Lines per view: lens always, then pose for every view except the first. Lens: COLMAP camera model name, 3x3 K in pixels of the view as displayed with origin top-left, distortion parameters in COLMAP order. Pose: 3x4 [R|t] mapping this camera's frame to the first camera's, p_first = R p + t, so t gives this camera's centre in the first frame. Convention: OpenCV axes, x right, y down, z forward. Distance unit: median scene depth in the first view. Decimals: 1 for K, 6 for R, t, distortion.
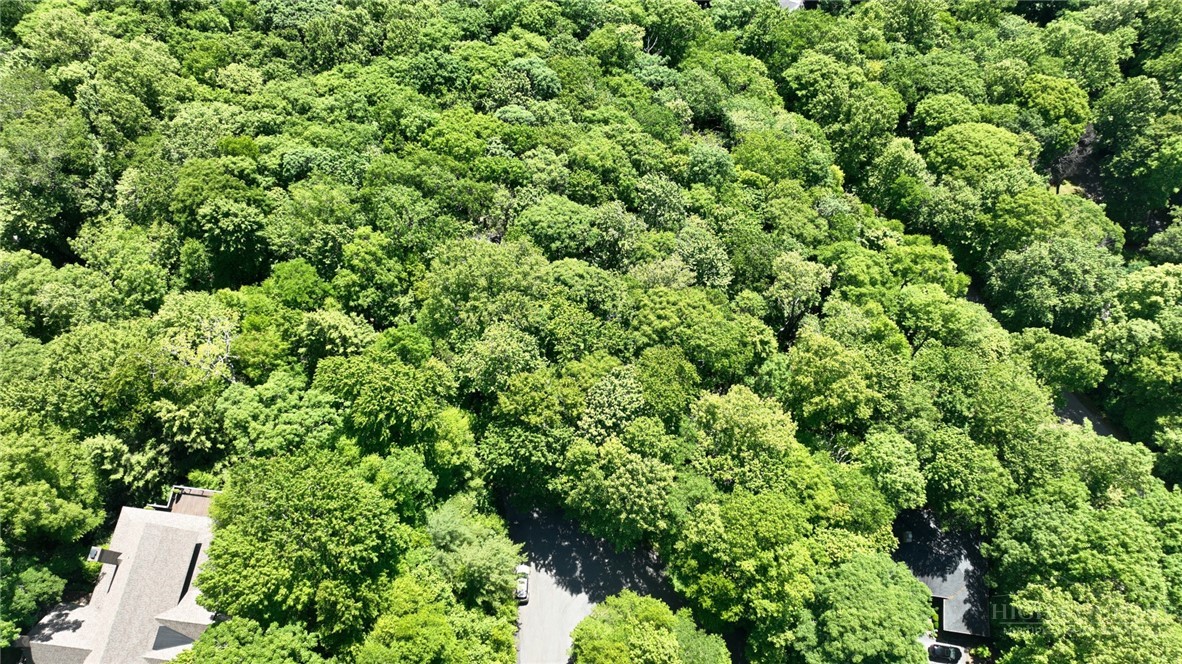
lens RADIAL K [[833.3, 0, 591.0], [0, 833.3, 332.0], [0, 0, 1]] dist [-0.002865, 0.023959]
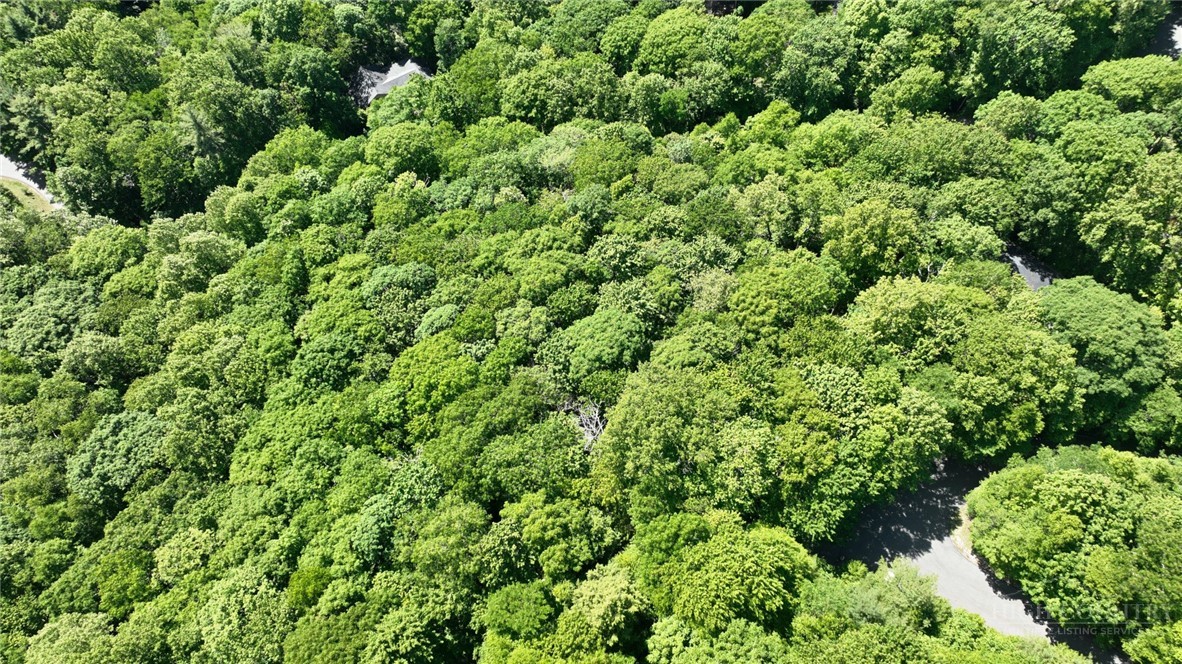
lens RADIAL K [[833.3, 0, 591.0], [0, 833.3, 332.0], [0, 0, 1]] dist [-0.002865, 0.023959]
pose [[0.556696, -0.757462, 0.341089, -0.374058], [0.774350, 0.621831, 0.117084, -0.268854], [-0.300786, 0.198942, 0.932711, 0.123903]]
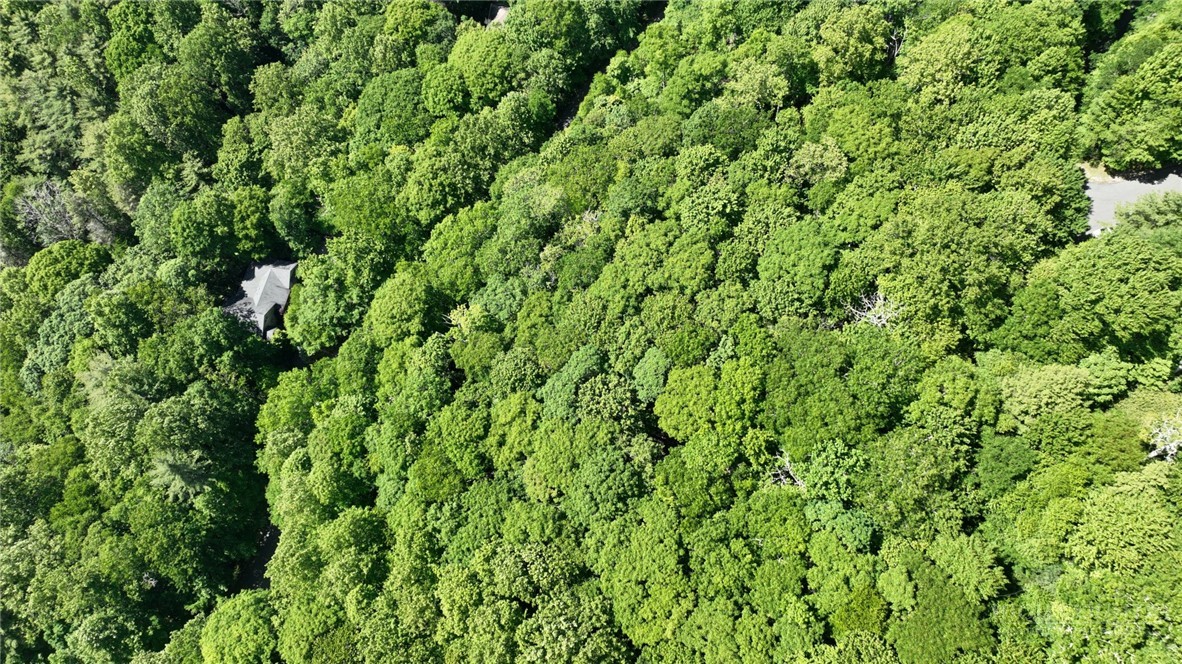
lens RADIAL K [[833.3, 0, 591.0], [0, 833.3, 332.0], [0, 0, 1]] dist [-0.002865, 0.023959]
pose [[-0.254771, -0.872600, 0.416728, -0.476197], [0.910282, -0.070993, 0.407855, -0.792159], [-0.326310, 0.483249, 0.812399, 0.339183]]
